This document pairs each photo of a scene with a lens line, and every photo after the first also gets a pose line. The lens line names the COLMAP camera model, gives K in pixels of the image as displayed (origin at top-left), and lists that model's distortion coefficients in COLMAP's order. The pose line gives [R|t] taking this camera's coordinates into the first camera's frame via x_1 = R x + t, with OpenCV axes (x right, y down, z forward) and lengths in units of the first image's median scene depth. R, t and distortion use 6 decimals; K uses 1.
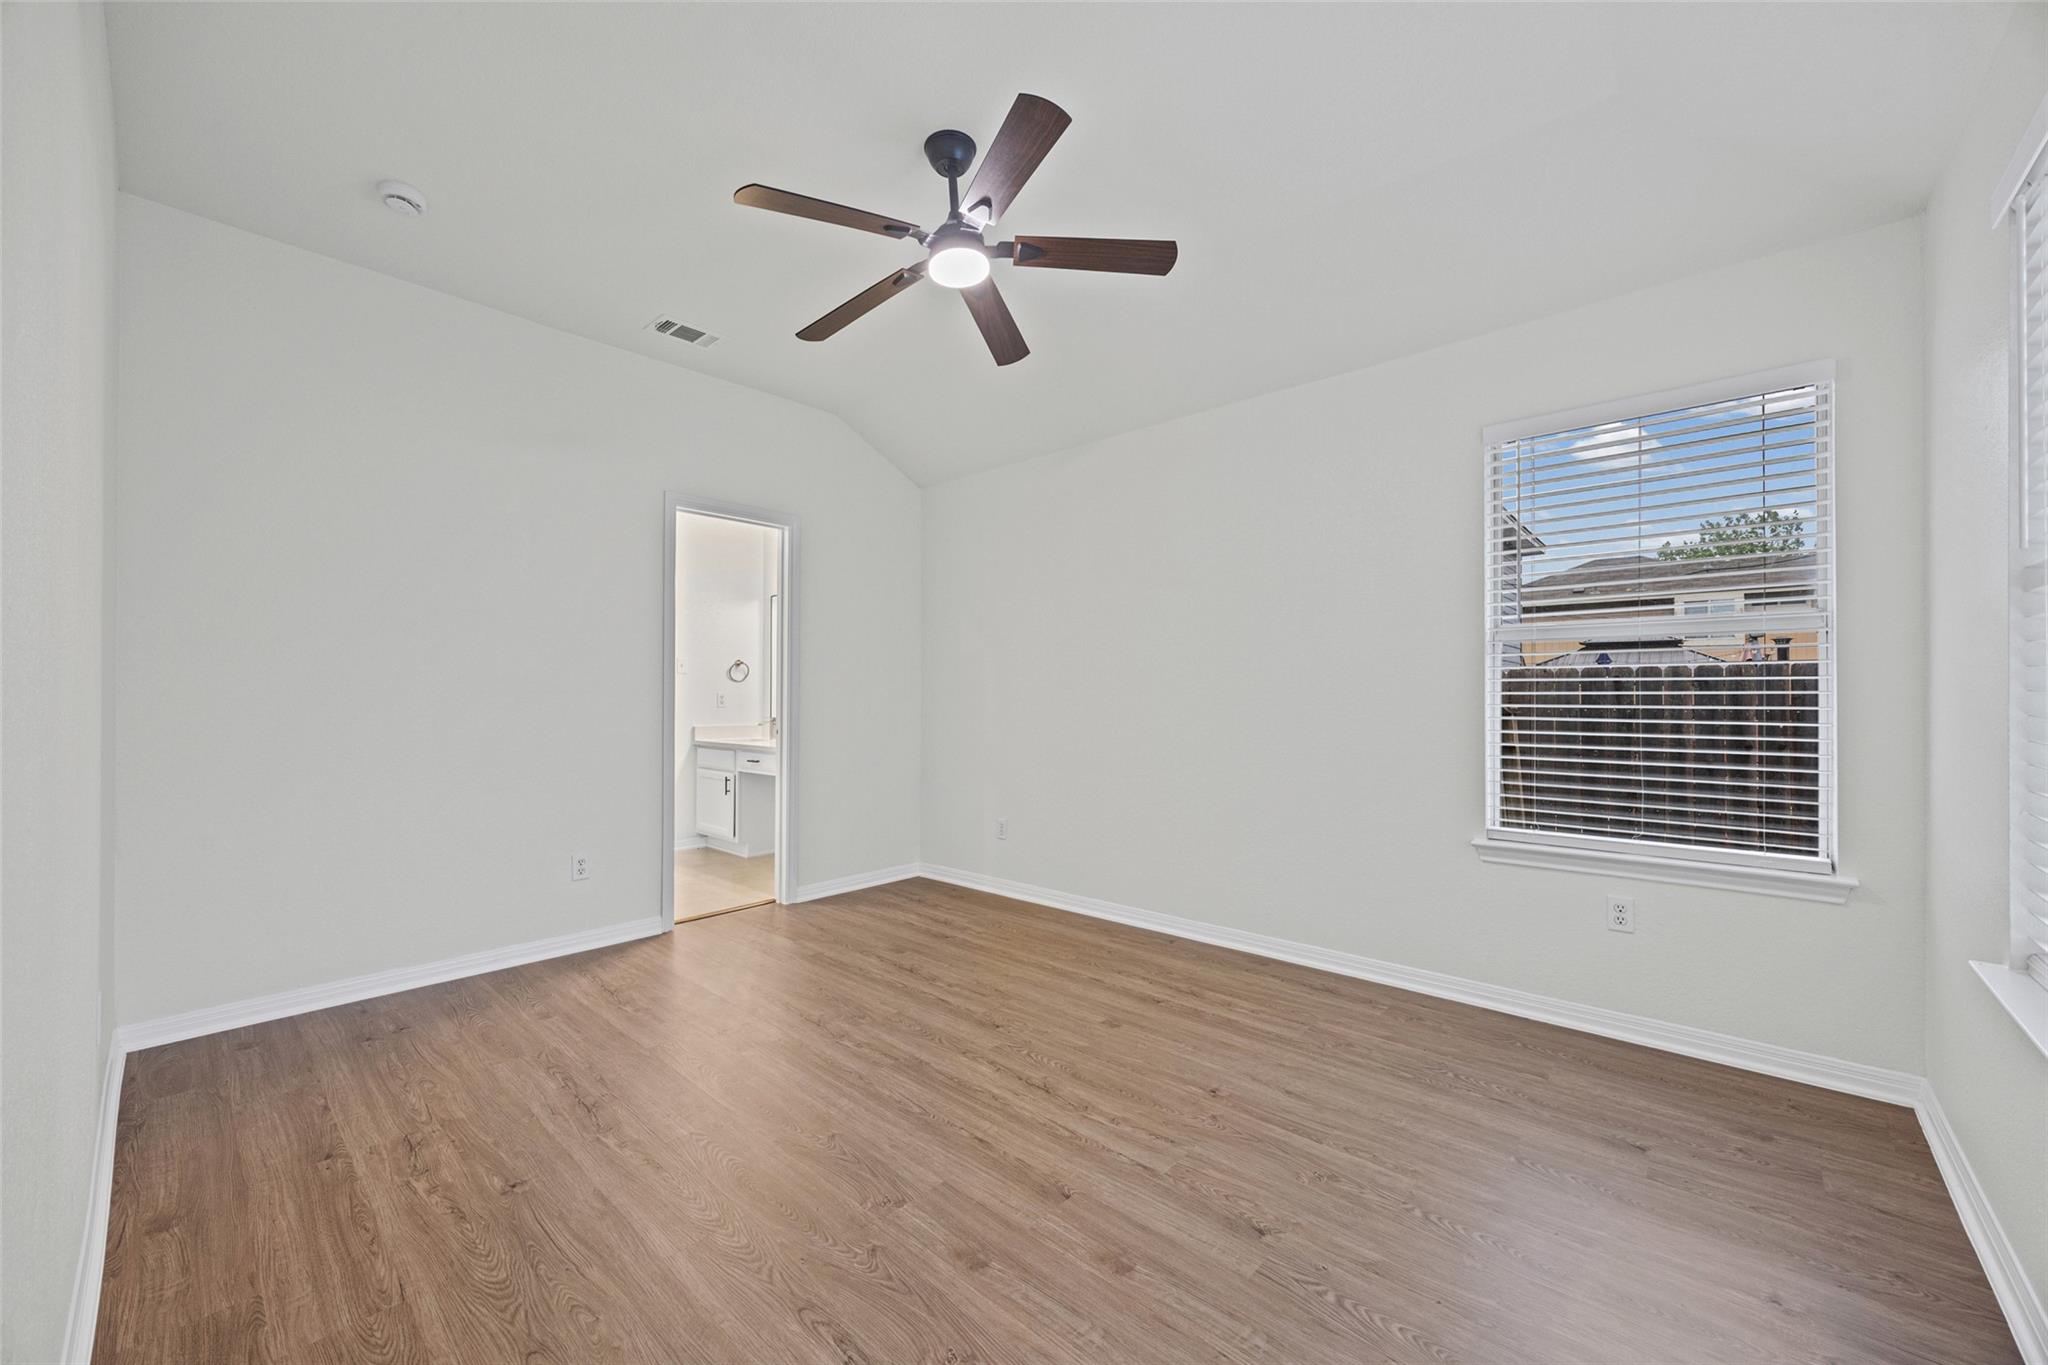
lens RADIAL K [[788.4, 0, 1022.1], [0, 788.4, 686.3], [0, 0, 1]] dist [0.019600, -0.001069]
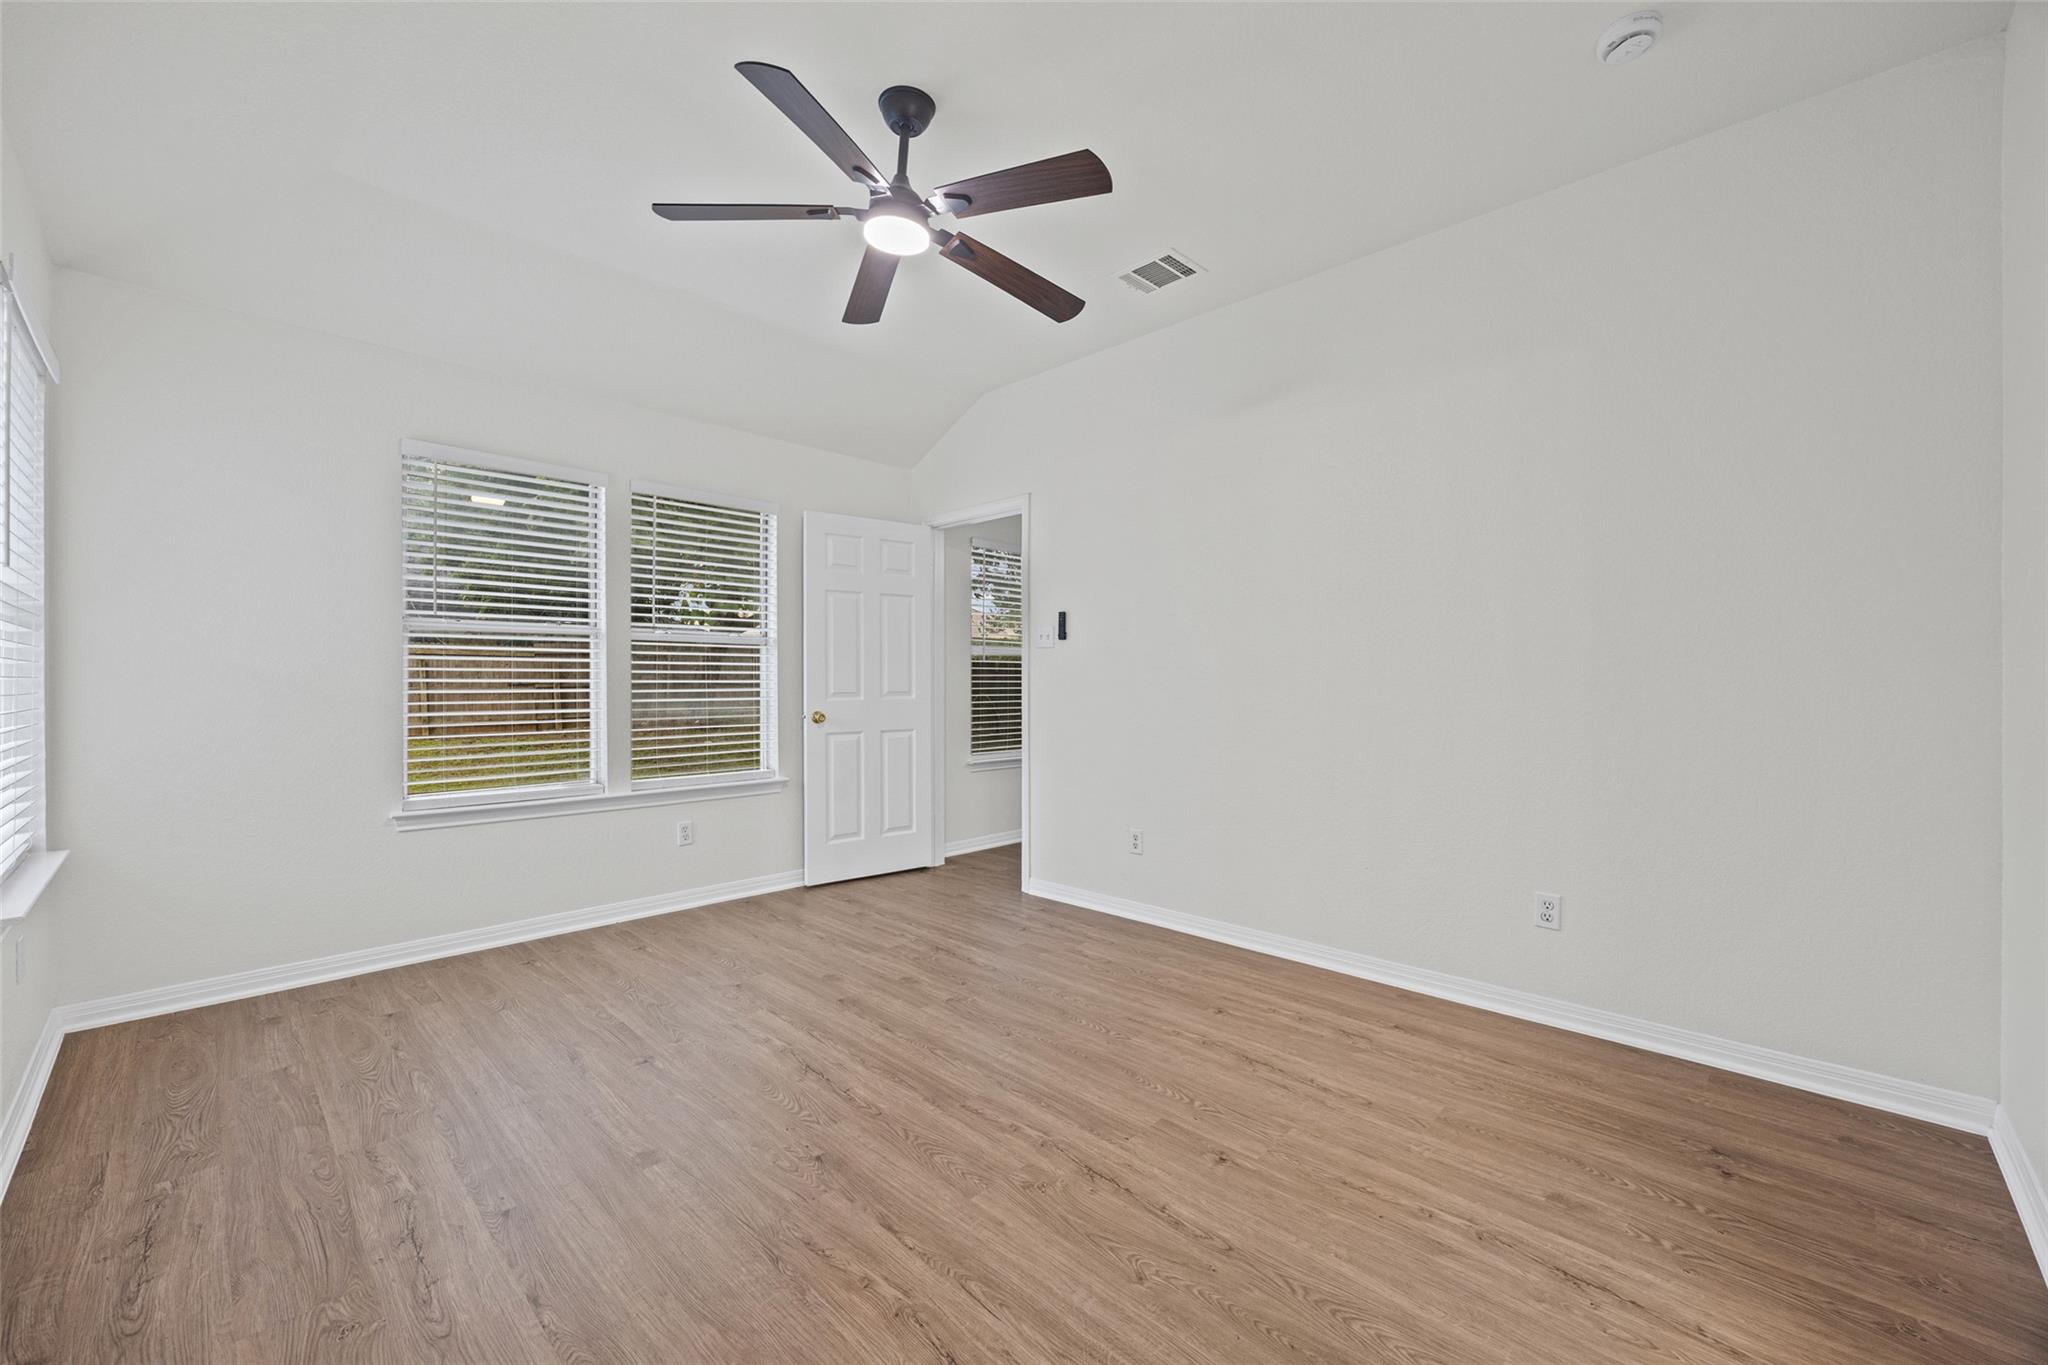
lens RADIAL K [[788.4, 0, 1024.8], [0, 788.4, 682.9], [0, 0, 1]] dist [0.019600, -0.001069]
pose [[-0.999656, 0.005497, 0.025637, -0.271631], [0.005333, 0.999965, -0.006449, 0.038981], [-0.025672, -0.006310, -0.999651, 2.014945]]
